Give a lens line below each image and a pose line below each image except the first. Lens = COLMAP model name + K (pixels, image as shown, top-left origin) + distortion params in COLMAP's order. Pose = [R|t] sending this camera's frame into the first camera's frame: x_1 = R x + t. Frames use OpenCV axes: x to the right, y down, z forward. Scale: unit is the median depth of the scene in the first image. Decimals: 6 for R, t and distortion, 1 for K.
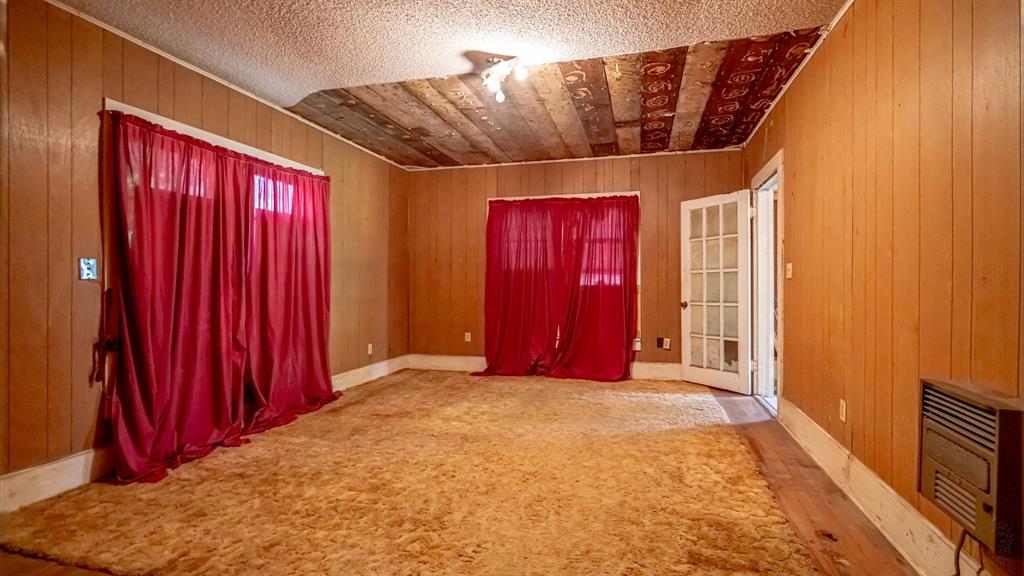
lens RADIAL K [[481.4, 0, 518.6], [0, 481.4, 278.0], [0, 0, 1]] dist [-0.002375, 0.000150]
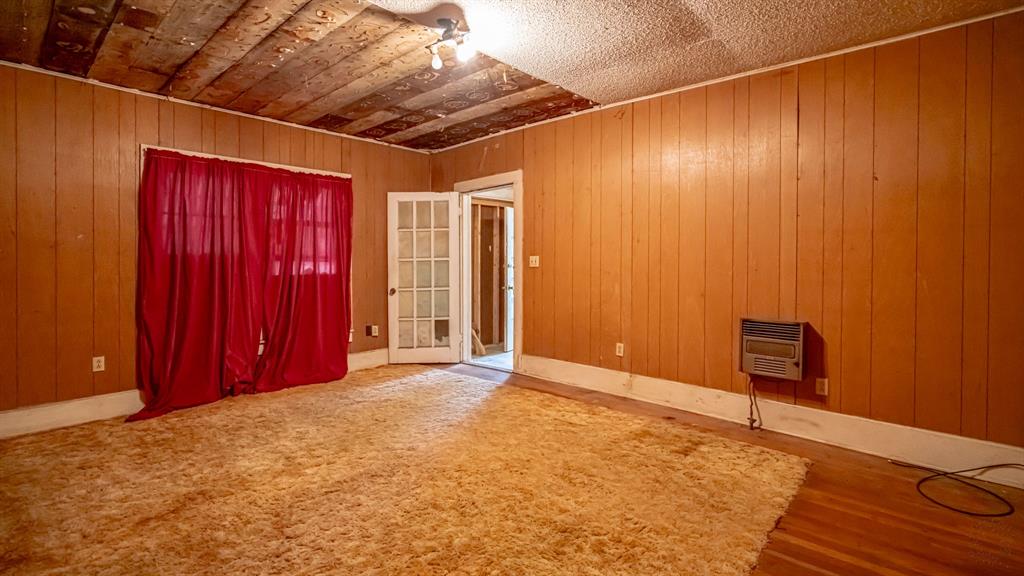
lens RADIAL K [[475.8, 0, 511.5], [0, 475.8, 268.8], [0, 0, 1]] dist [-0.004832, 0.000115]
pose [[0.452454, -0.013099, 0.891692, -0.498357], [-0.003251, 0.999861, 0.016337, -0.012170], [-0.891782, -0.010291, 0.452348, 0.325486]]
